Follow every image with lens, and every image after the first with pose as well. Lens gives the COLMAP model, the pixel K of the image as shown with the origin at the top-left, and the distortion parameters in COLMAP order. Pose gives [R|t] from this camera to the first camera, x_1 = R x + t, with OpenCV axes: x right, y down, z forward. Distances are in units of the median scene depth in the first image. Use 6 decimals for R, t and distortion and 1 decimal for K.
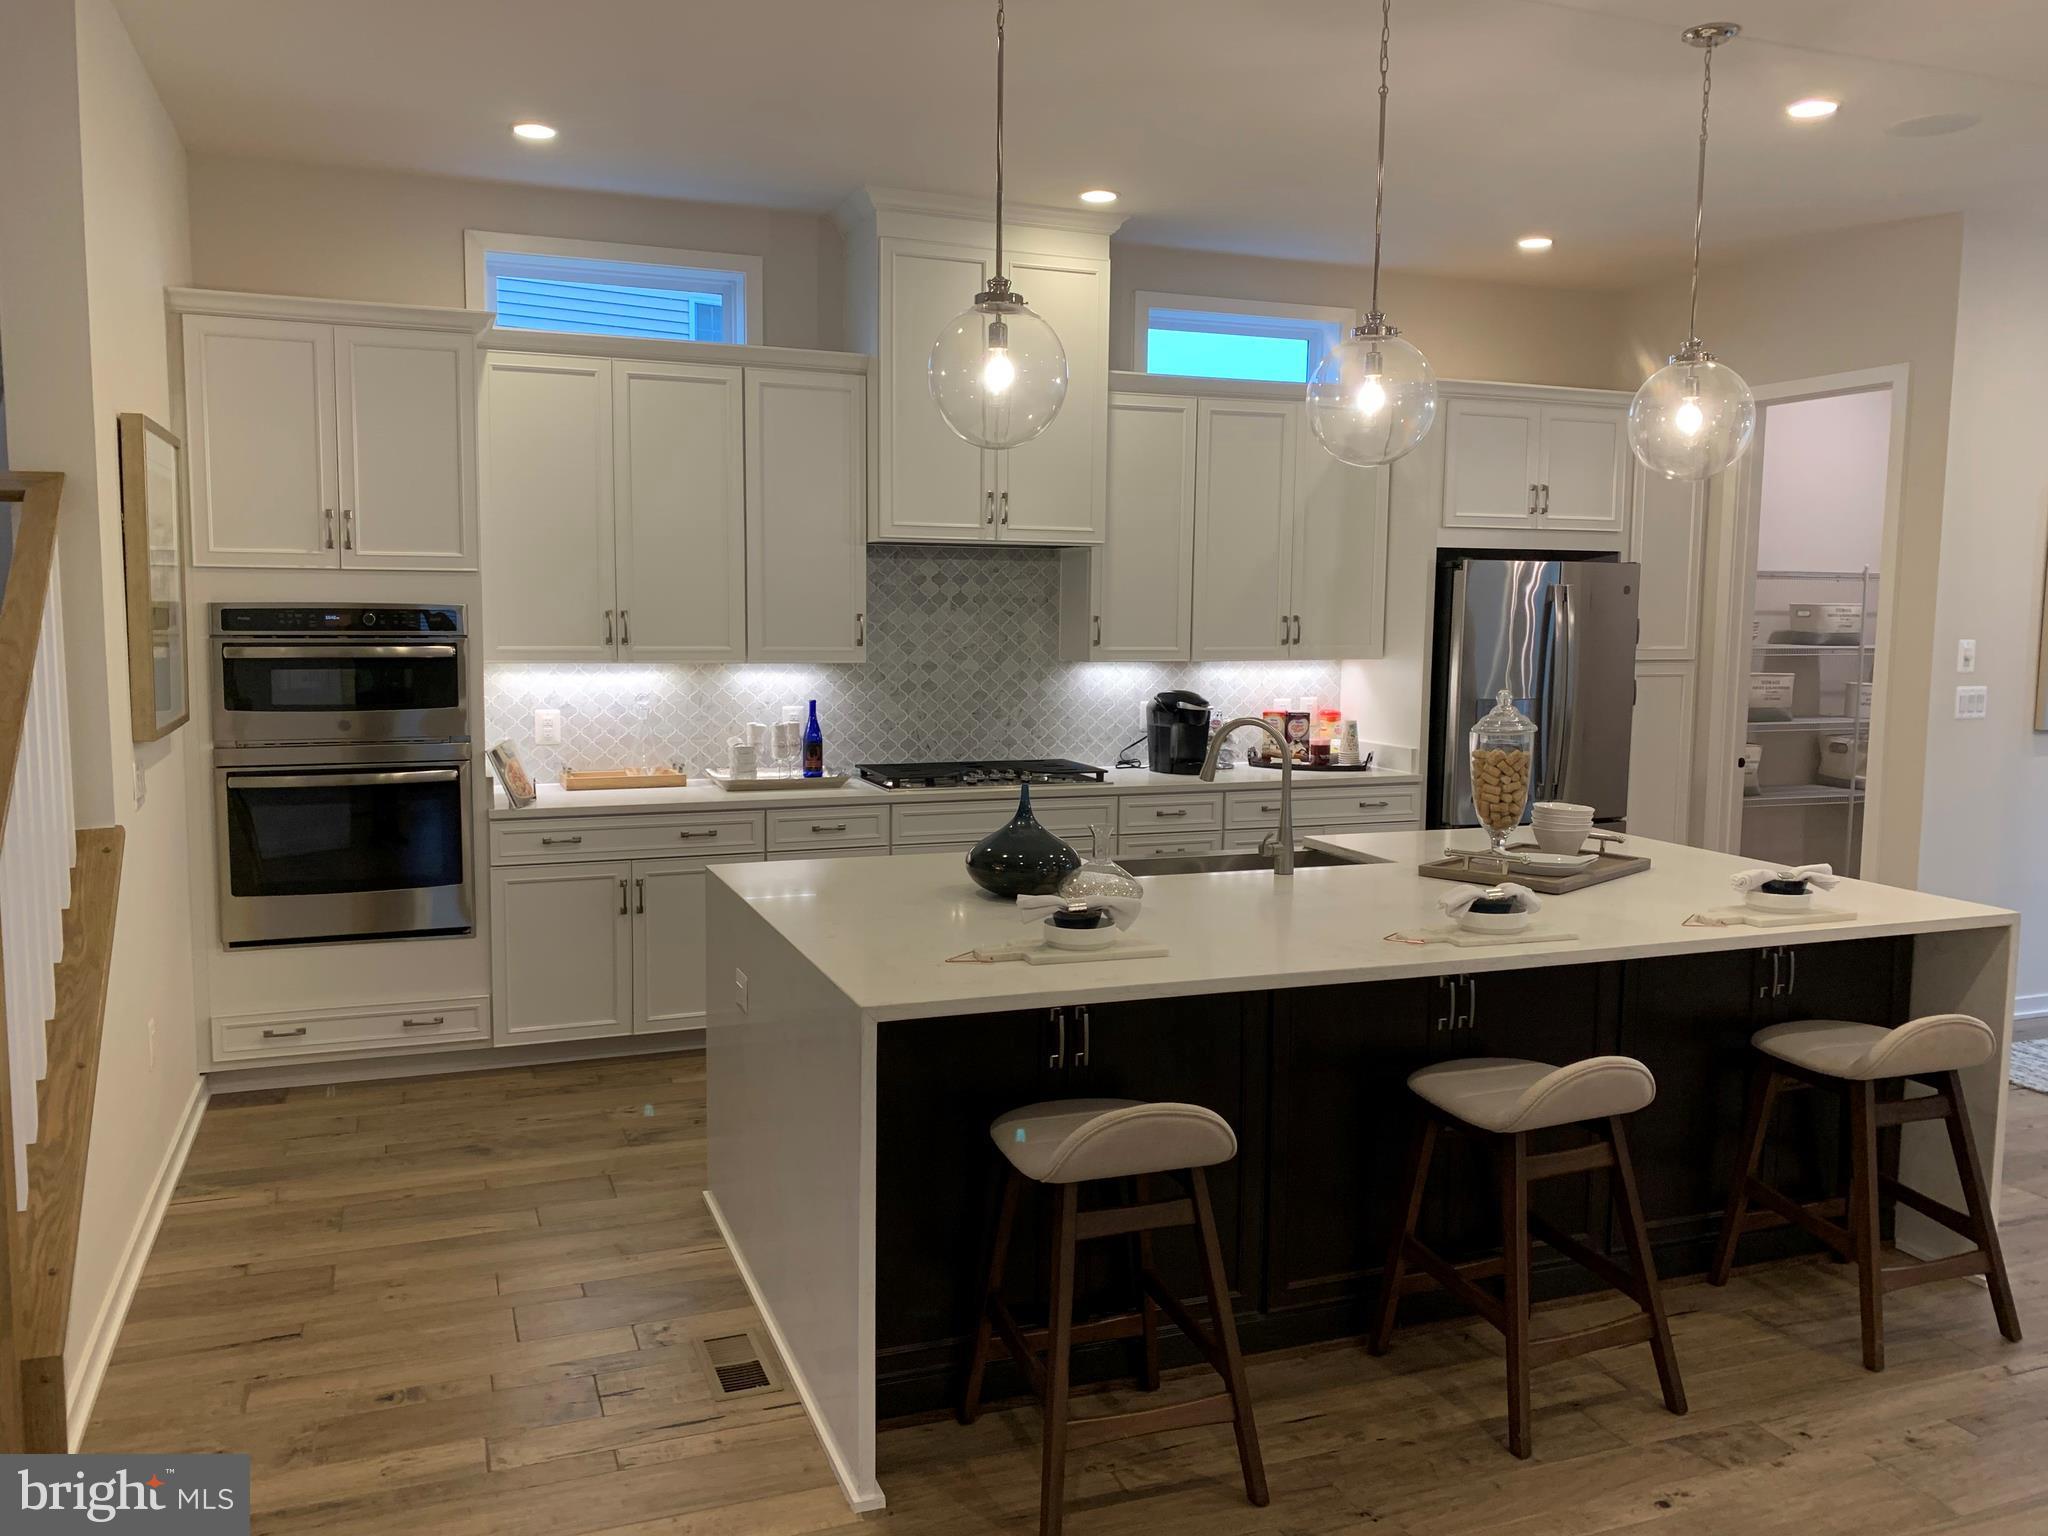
lens RADIAL K [[1582.6, 0, 1018.8], [0, 1582.6, 758.2], [0, 0, 1]] dist [0.059561, -0.095020]
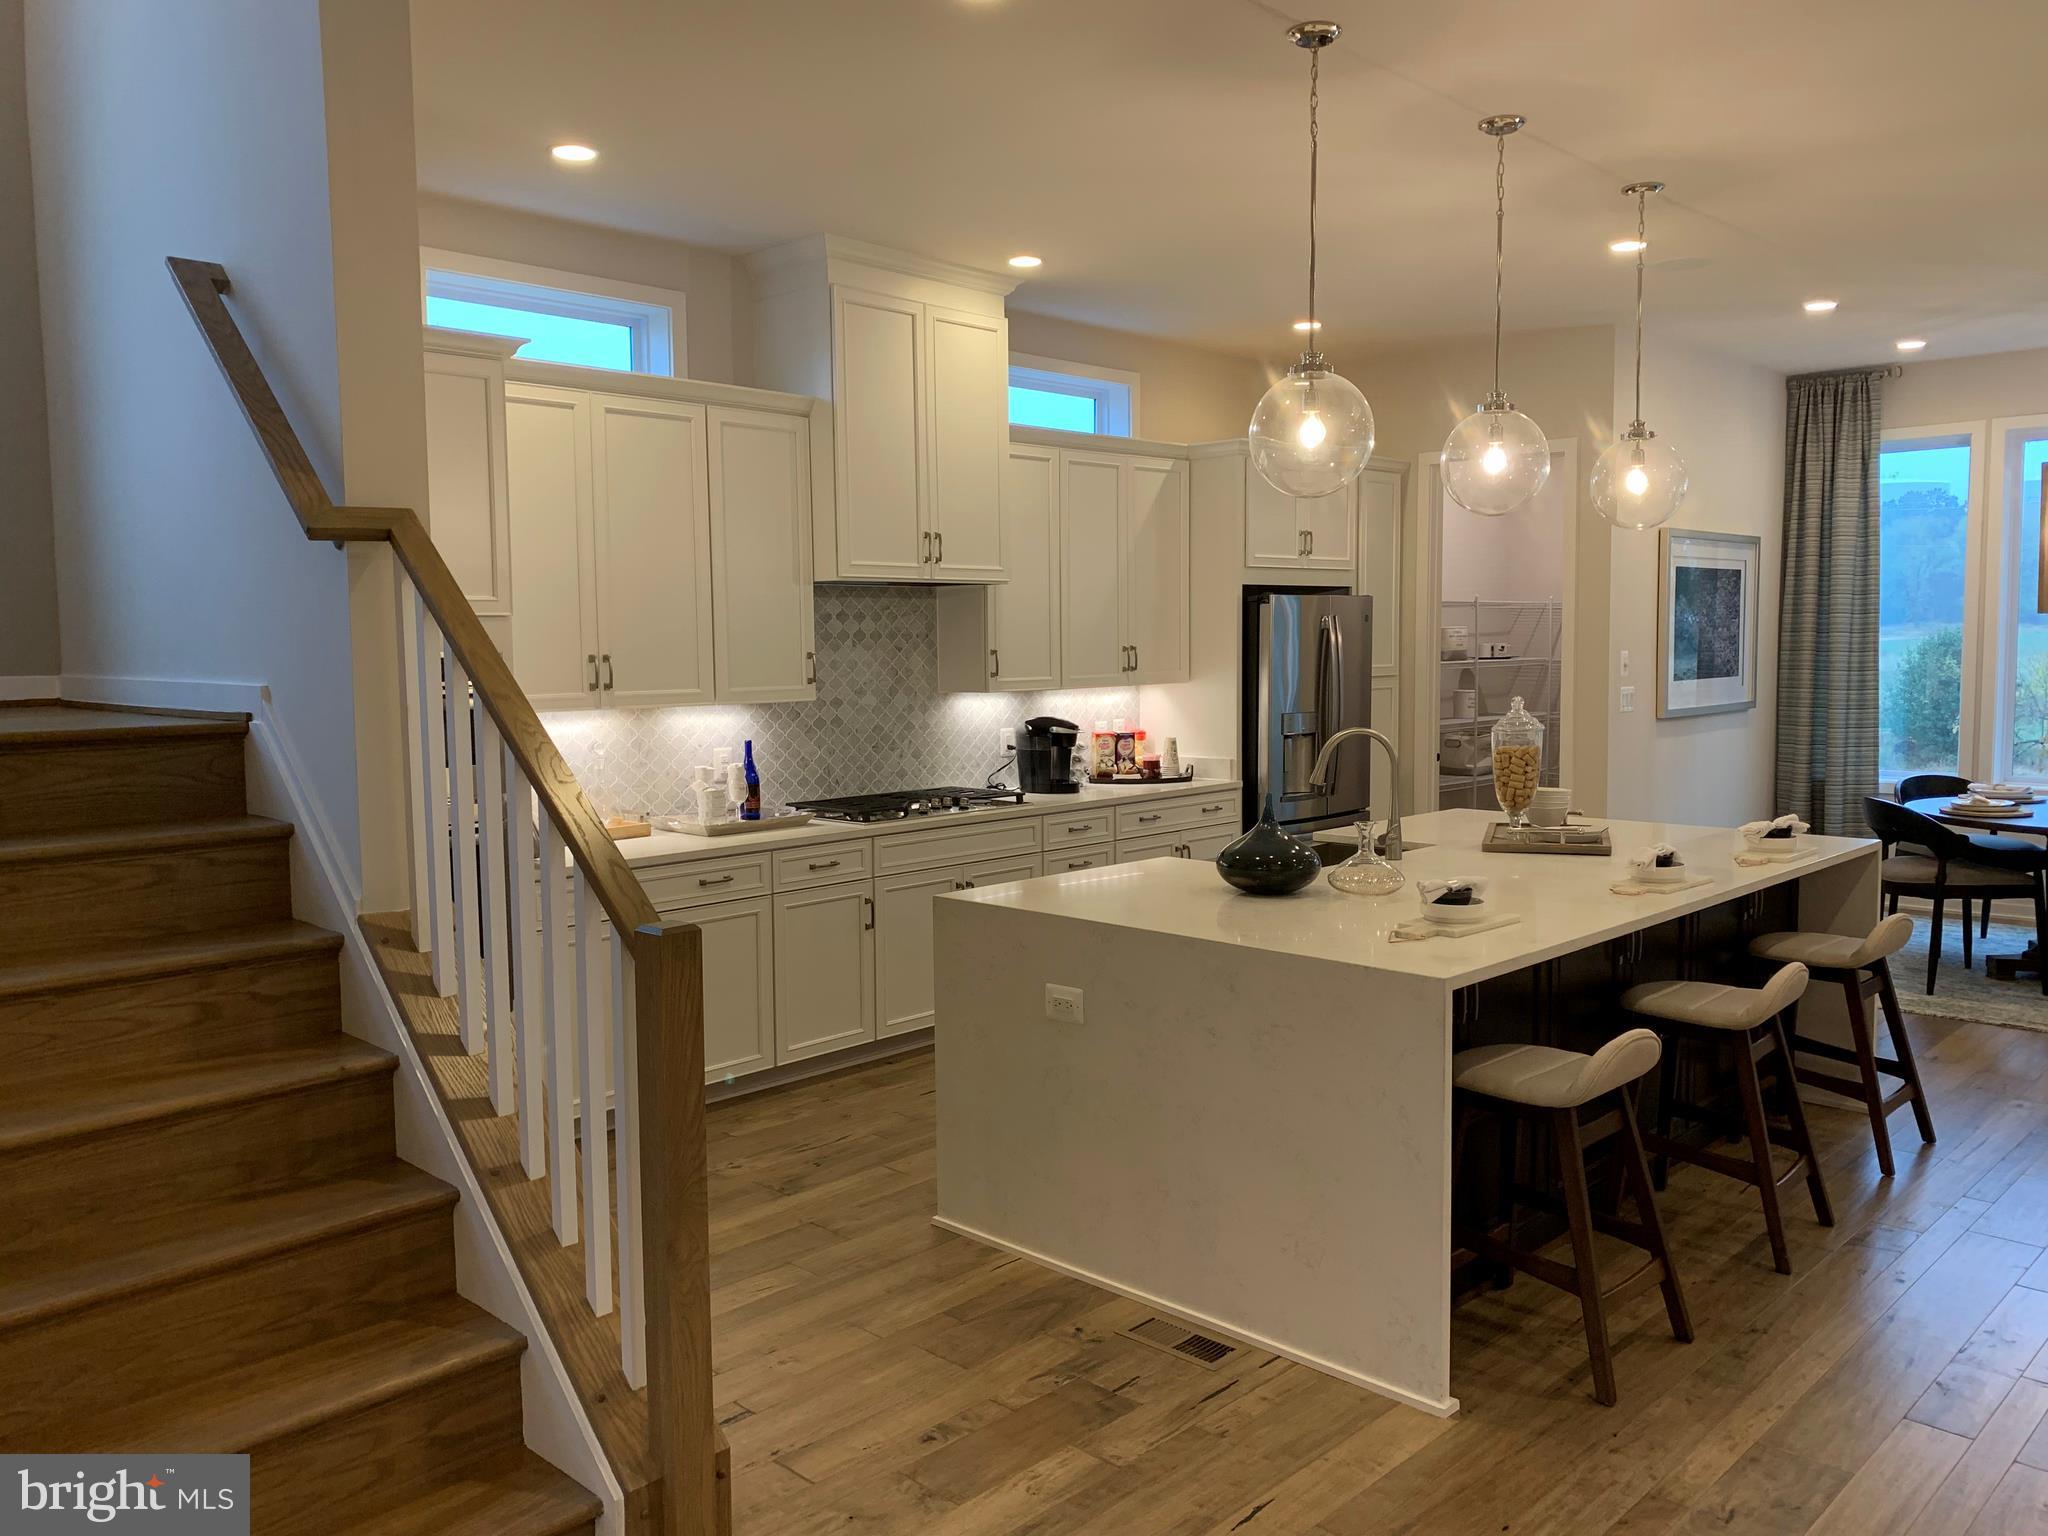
lens RADIAL K [[1582.6, 0, 1018.8], [0, 1582.6, 758.2], [0, 0, 1]] dist [0.059561, -0.095020]
pose [[0.905083, -0.052670, 0.421961, -0.386652], [0.062403, 0.998008, -0.009276, -0.005802], [-0.420632, 0.034727, 0.906566, 0.030240]]
